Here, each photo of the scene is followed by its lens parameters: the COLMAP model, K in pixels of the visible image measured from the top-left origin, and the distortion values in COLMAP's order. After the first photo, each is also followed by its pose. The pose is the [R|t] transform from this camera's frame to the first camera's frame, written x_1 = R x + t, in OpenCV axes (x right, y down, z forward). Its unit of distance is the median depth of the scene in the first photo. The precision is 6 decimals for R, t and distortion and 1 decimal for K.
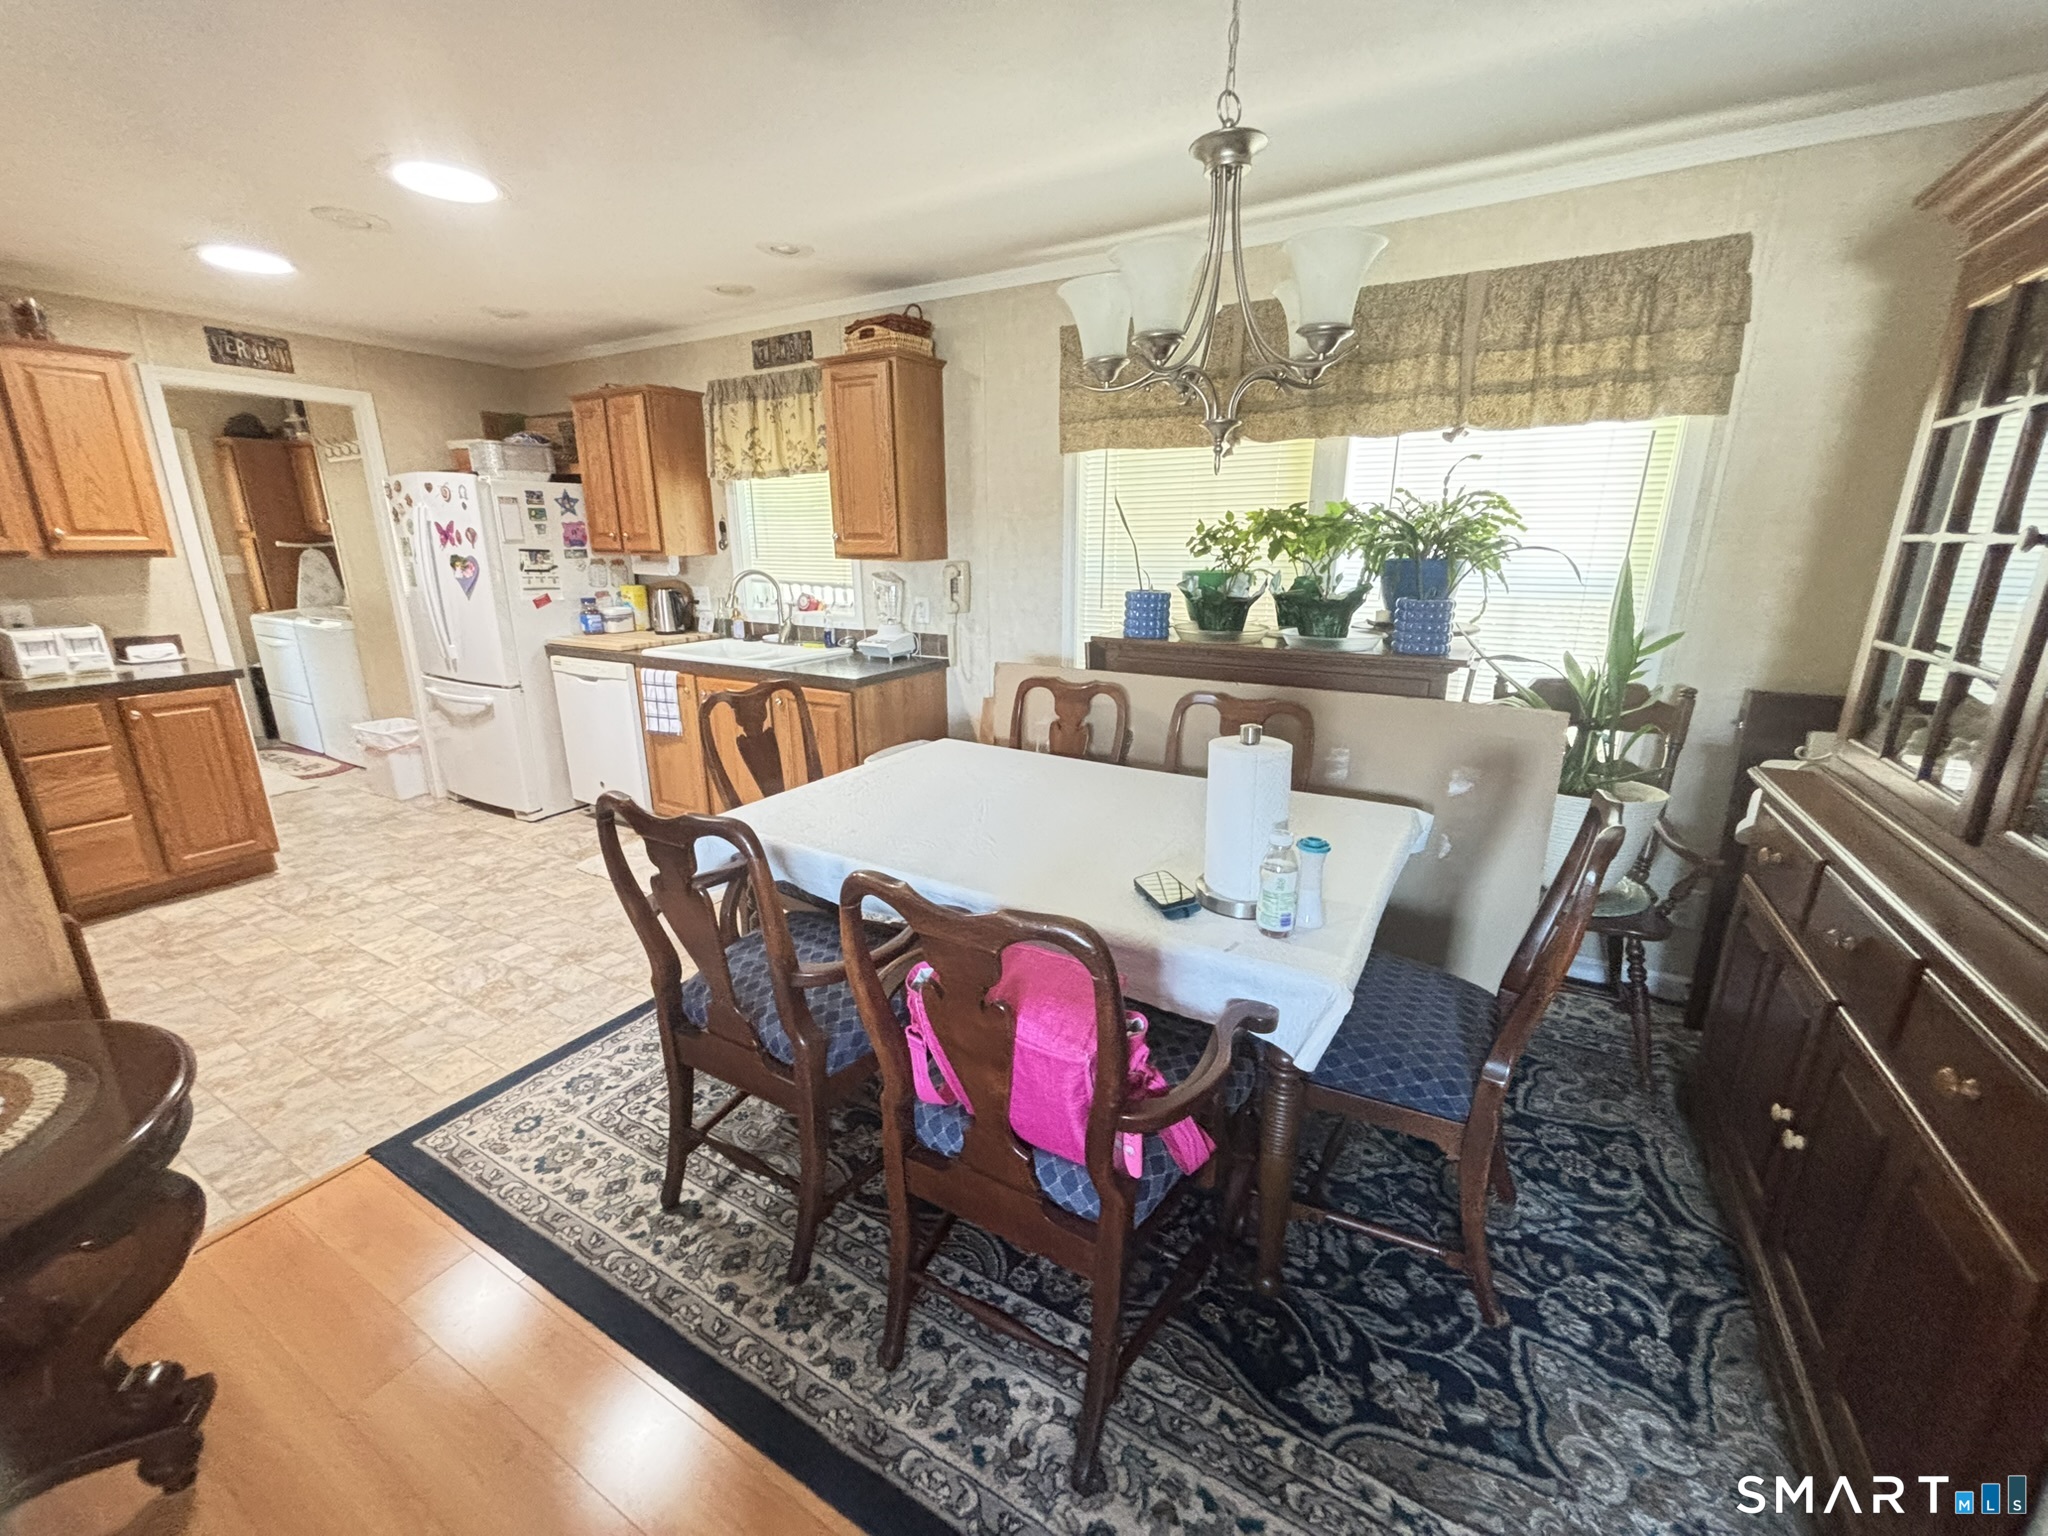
lens RADIAL K [[826.3, 0, 1013.0], [0, 826.3, 763.8], [0, 0, 1]] dist [0.000381, -0.000163]
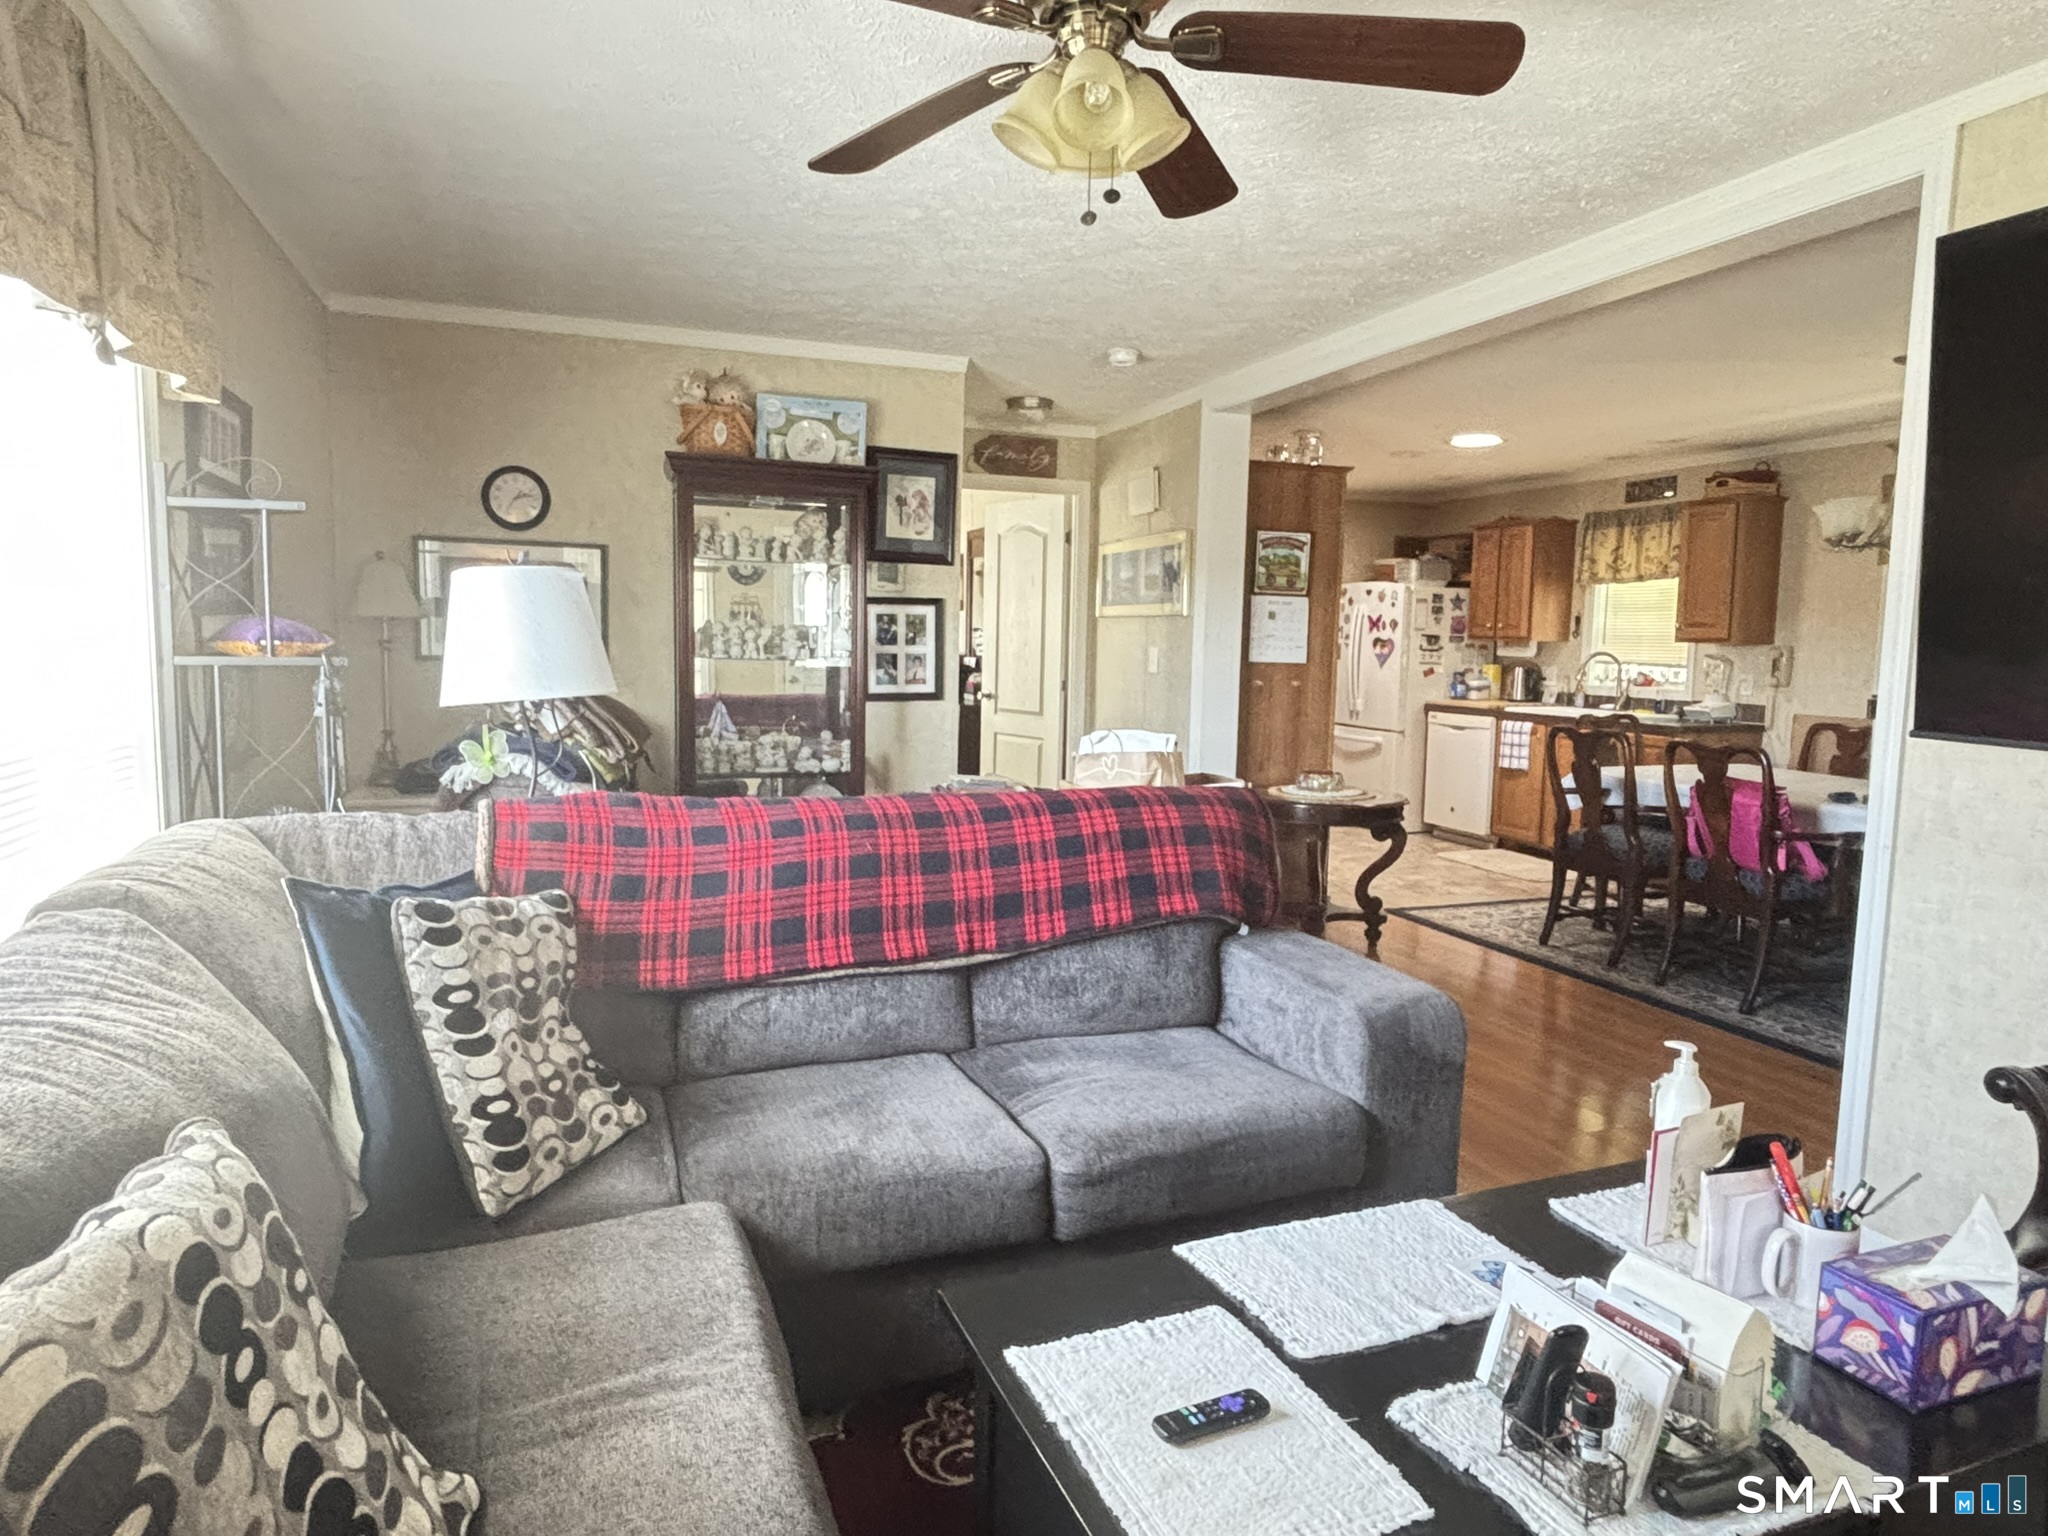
lens RADIAL K [[1236.4, 0, 1015.9], [0, 1236.4, 782.1], [0, 0, 1]] dist [0.000519, -0.003375]
pose [[0.773988, 0.087806, -0.627082, 0.289185], [-0.185377, 0.978369, -0.091811, 0.438151], [0.605456, 0.187307, 0.773523, -1.420474]]
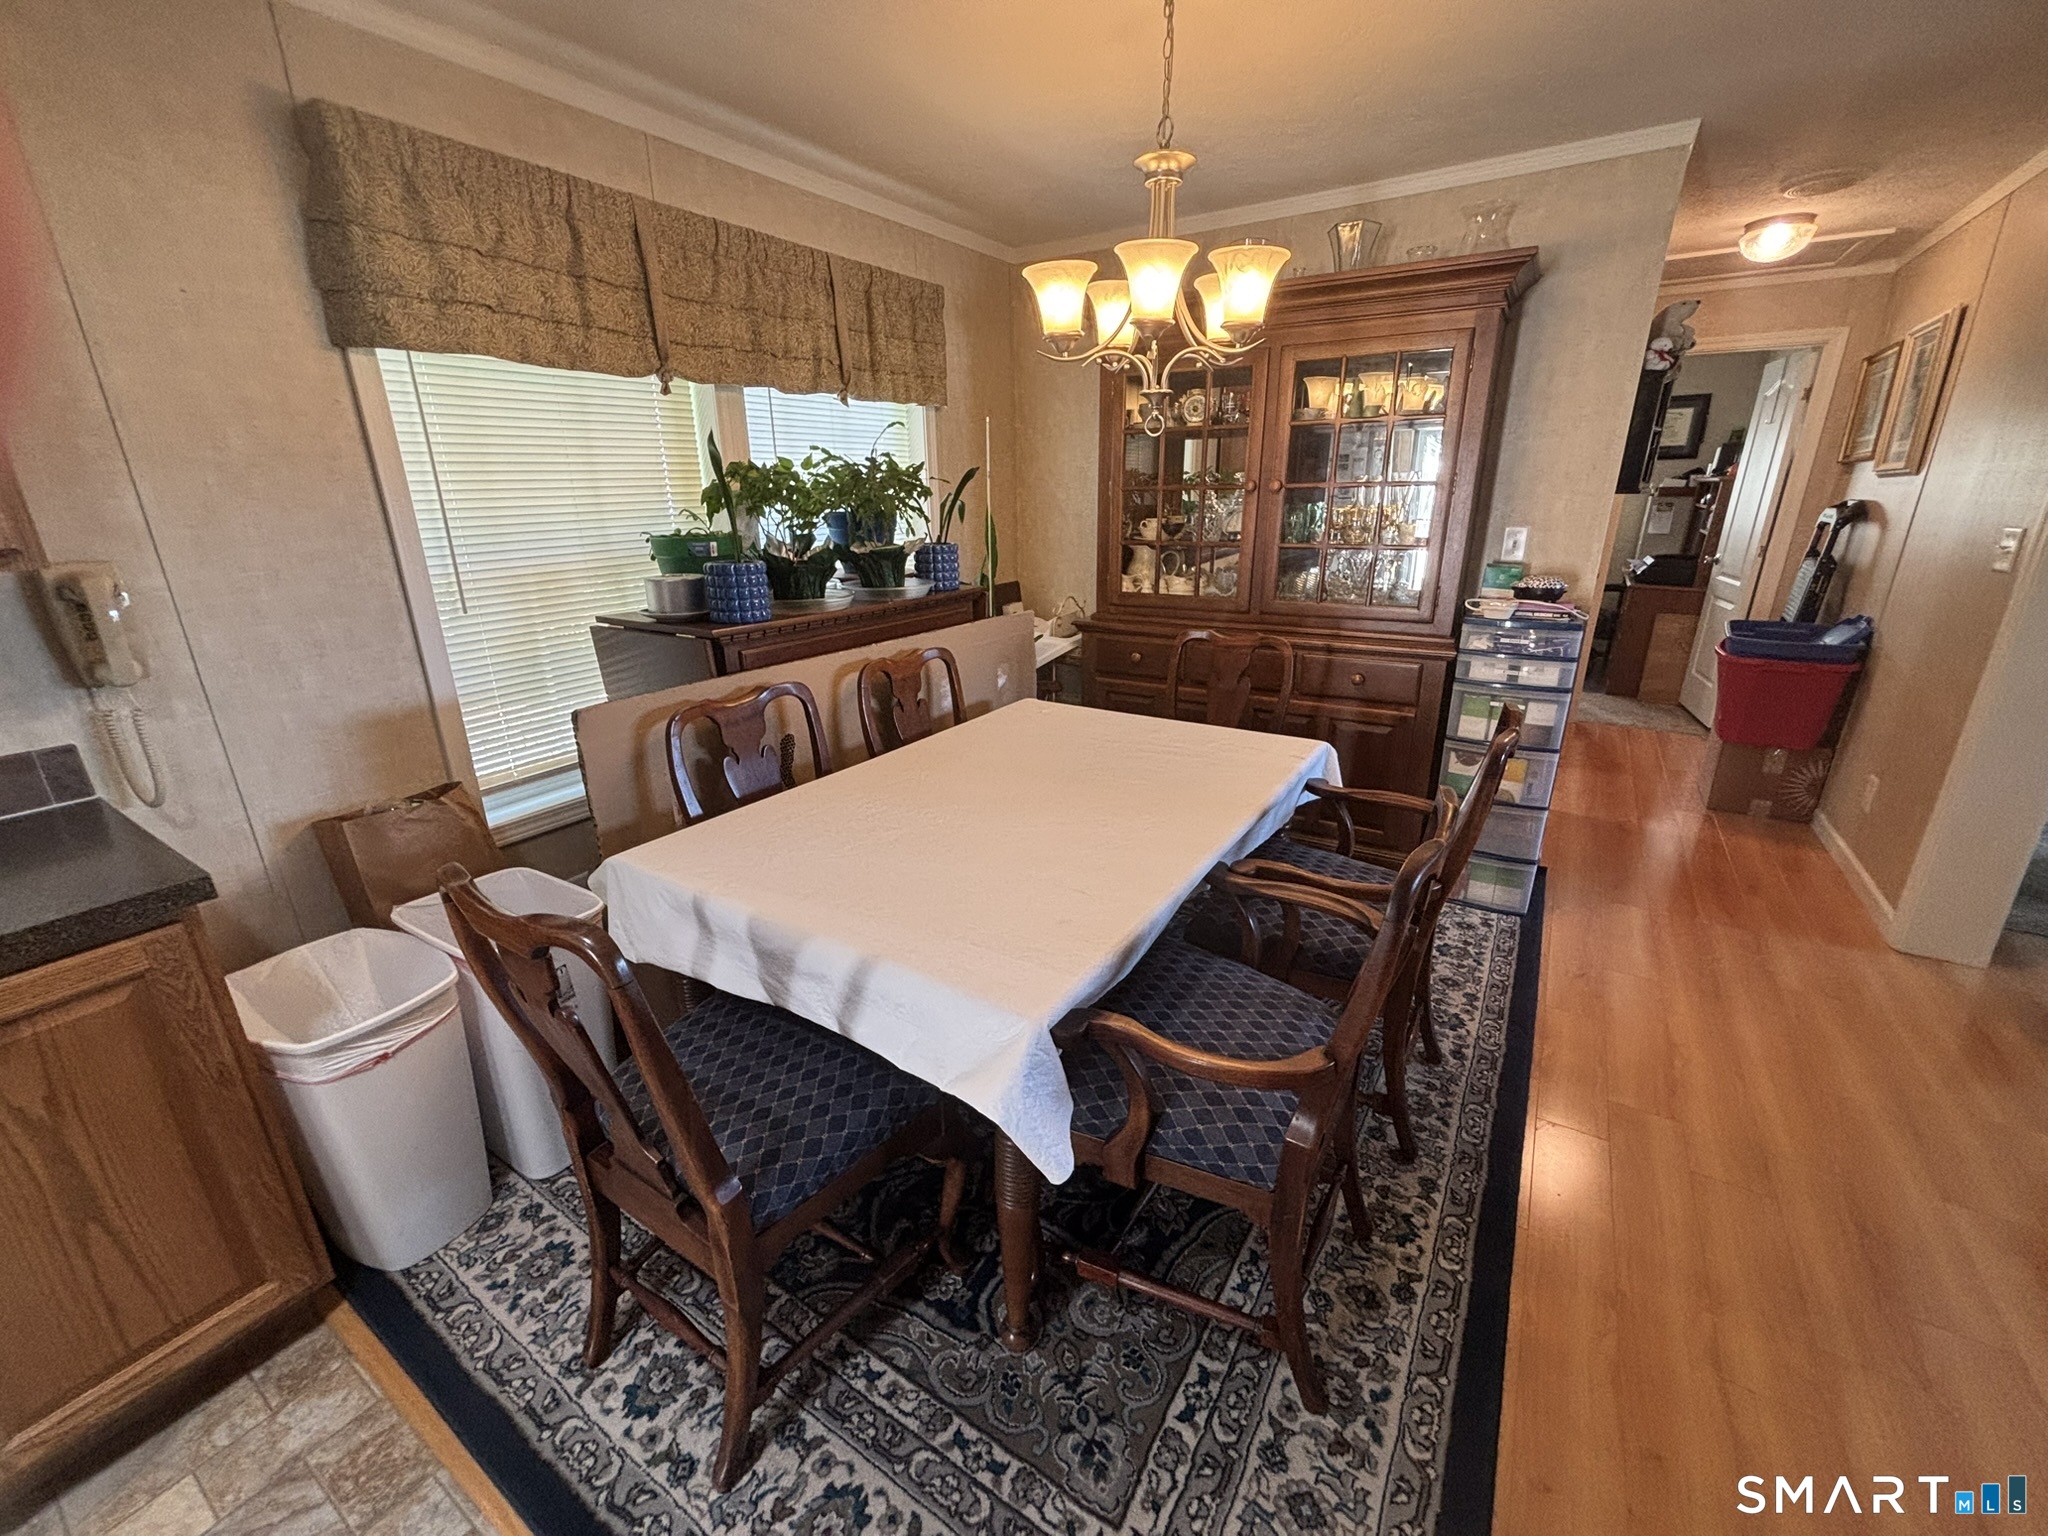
lens RADIAL K [[826.3, 0, 1031.8], [0, 826.3, 766.0], [0, 0, 1]] dist [0.000381, -0.000163]
pose [[0.030656, -0.317009, 0.947927, -0.614698], [0.281113, 0.912827, 0.296180, -0.180084], [-0.959185, 0.257394, 0.117099, 0.659341]]
